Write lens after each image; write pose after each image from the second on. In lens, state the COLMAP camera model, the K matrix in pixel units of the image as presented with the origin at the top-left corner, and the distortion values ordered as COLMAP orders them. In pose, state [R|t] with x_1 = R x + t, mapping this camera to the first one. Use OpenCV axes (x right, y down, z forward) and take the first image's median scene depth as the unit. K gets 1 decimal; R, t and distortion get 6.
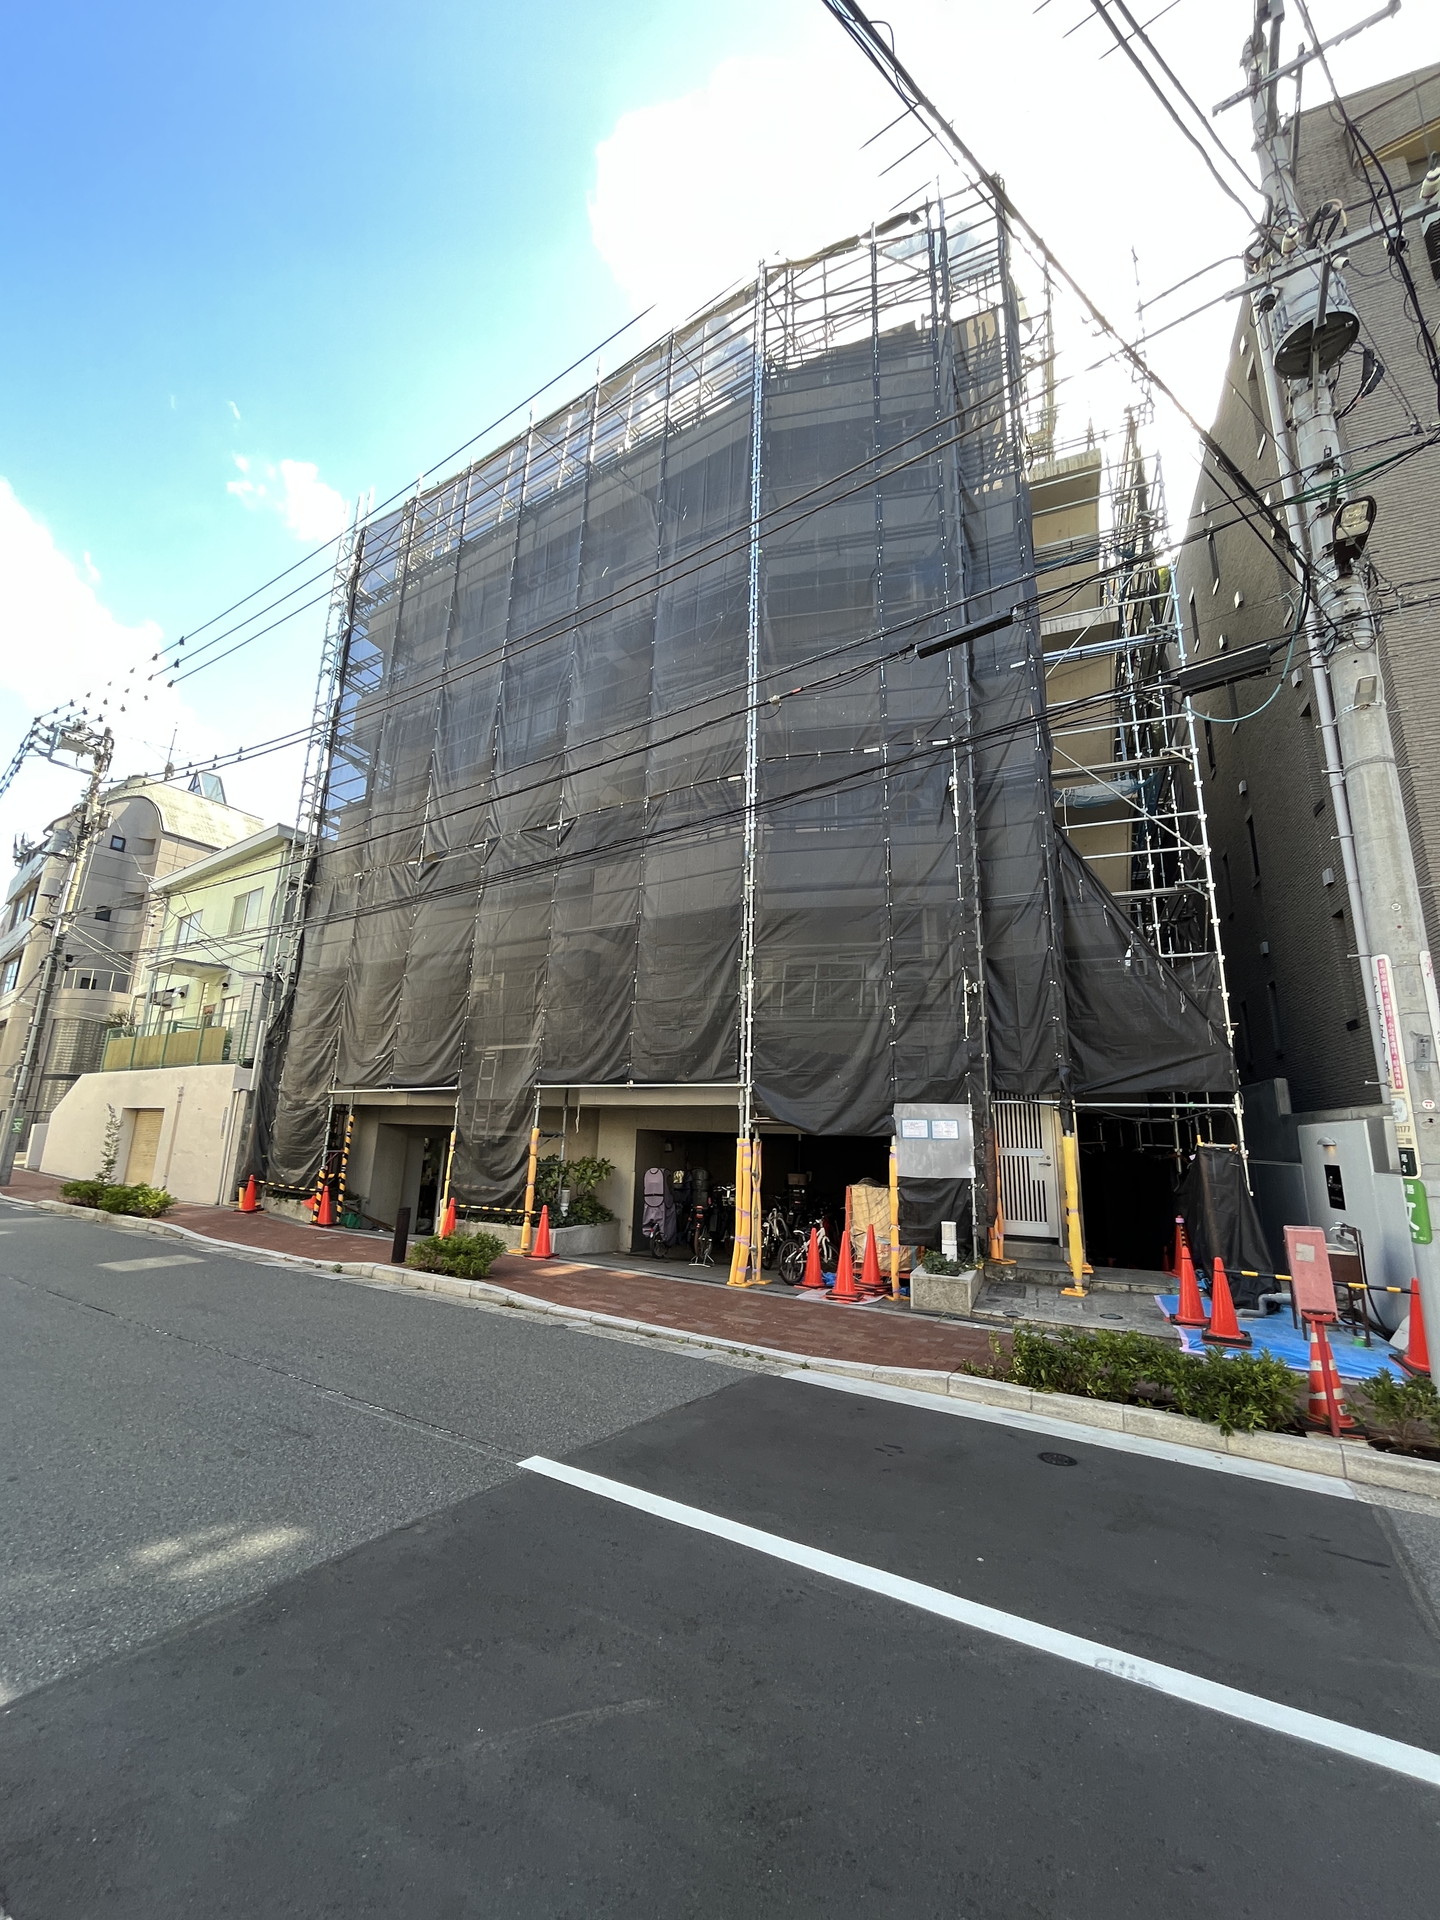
lens RADIAL K [[778.9, 0, 720.0], [0, 778.9, 960.0], [0, 0, 1]] dist [-0.000658, -0.000436]
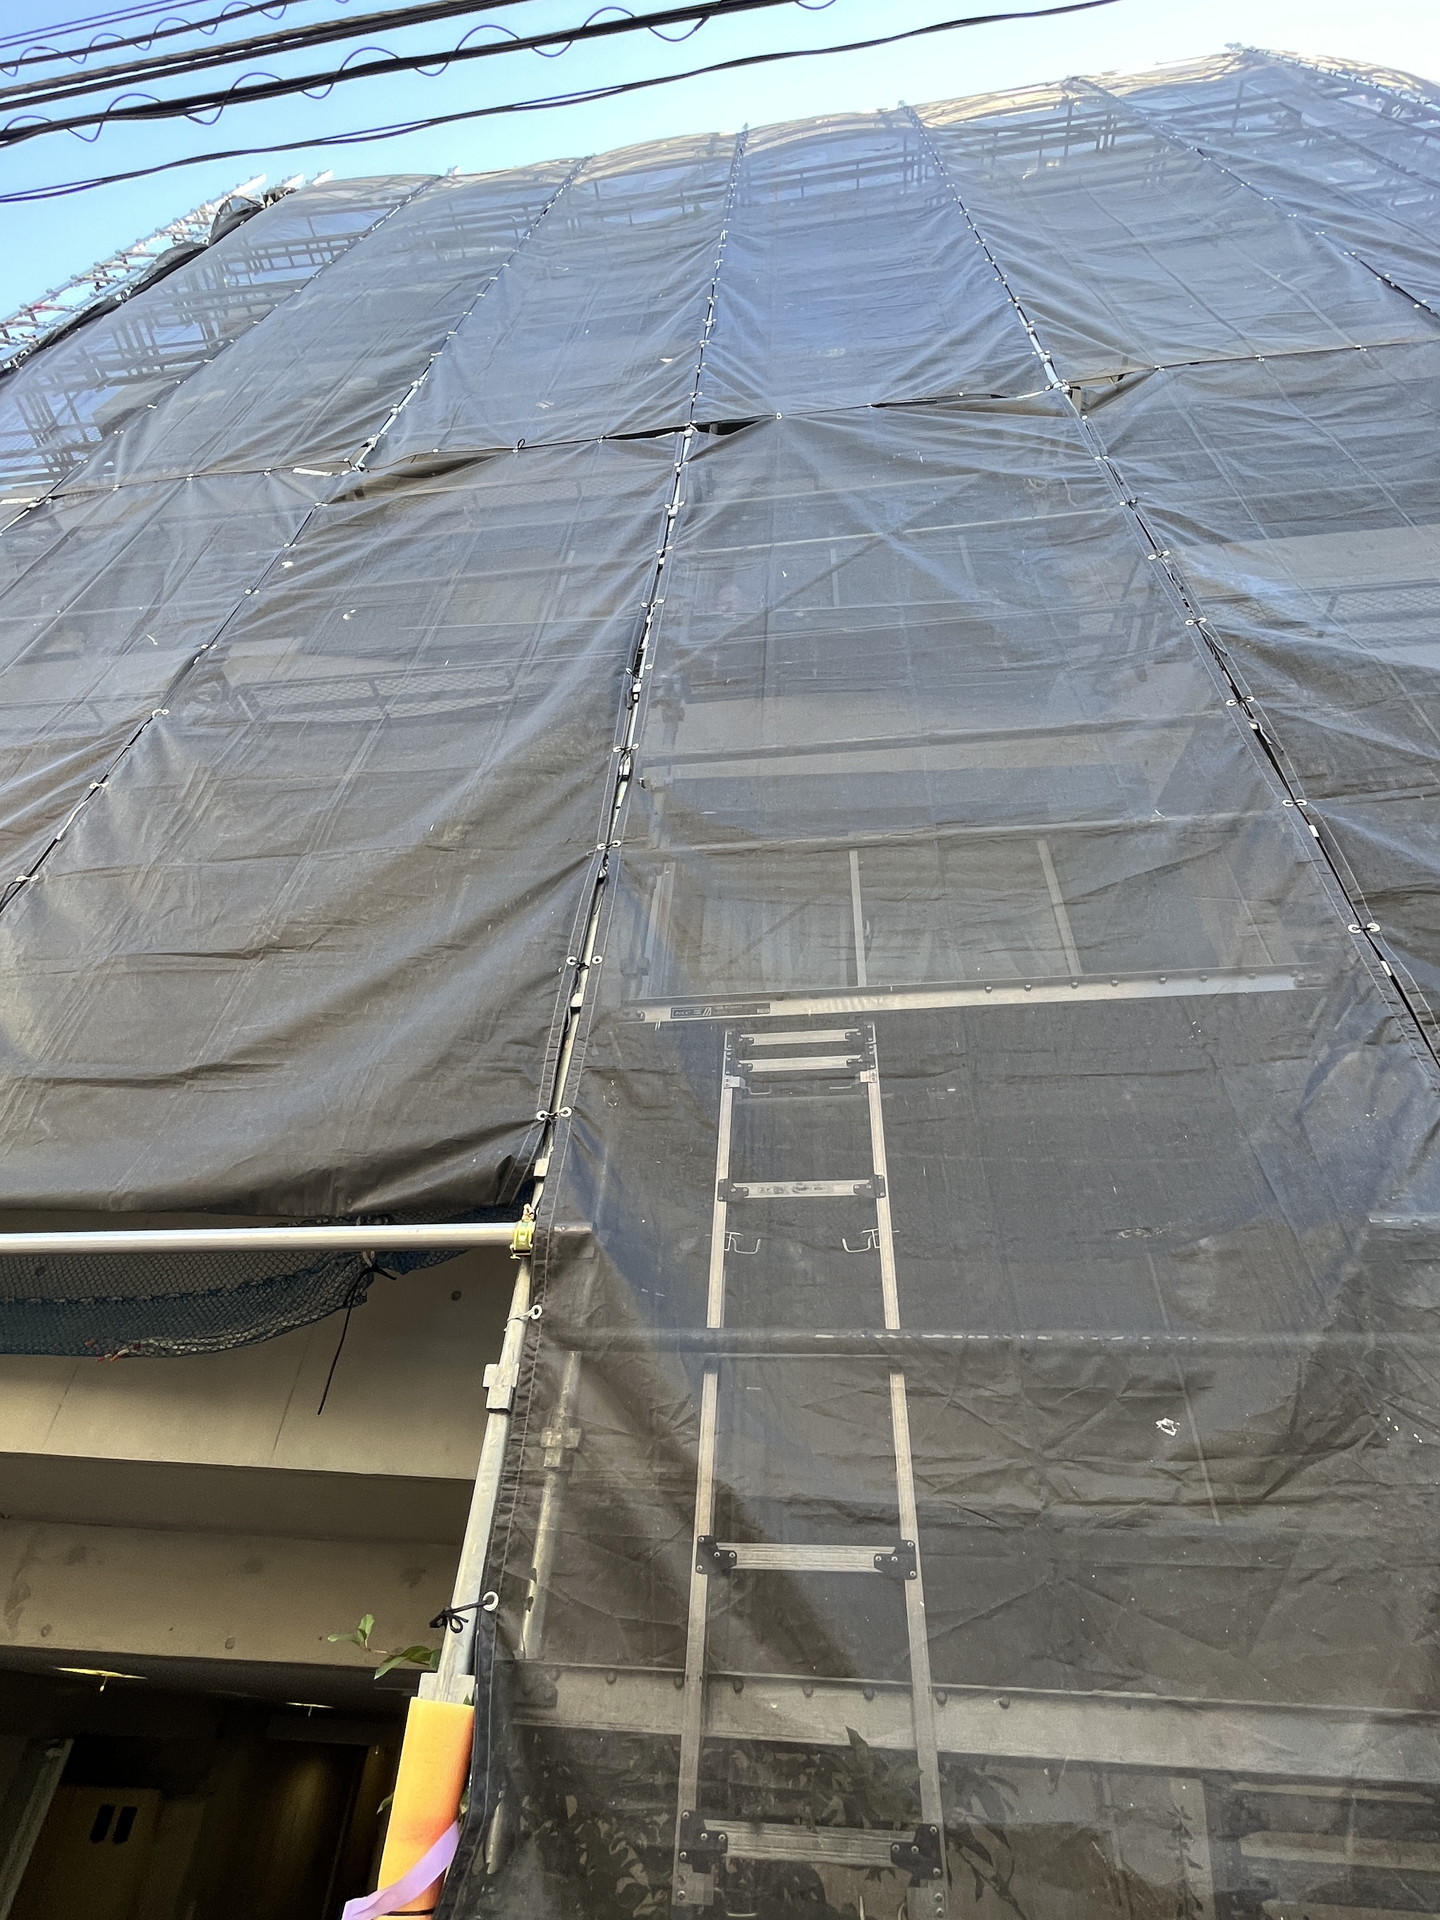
lens RADIAL K [[937.6, 0, 720.0], [0, 937.6, 960.0], [0, 0, 1]] dist [-0.001028, -0.000593]
pose [[0.903059, 0.292618, 0.314419, -0.423284], [-0.118895, 0.873728, -0.471661, 0.220101], [-0.412733, 0.388554, 0.823819, 0.979338]]
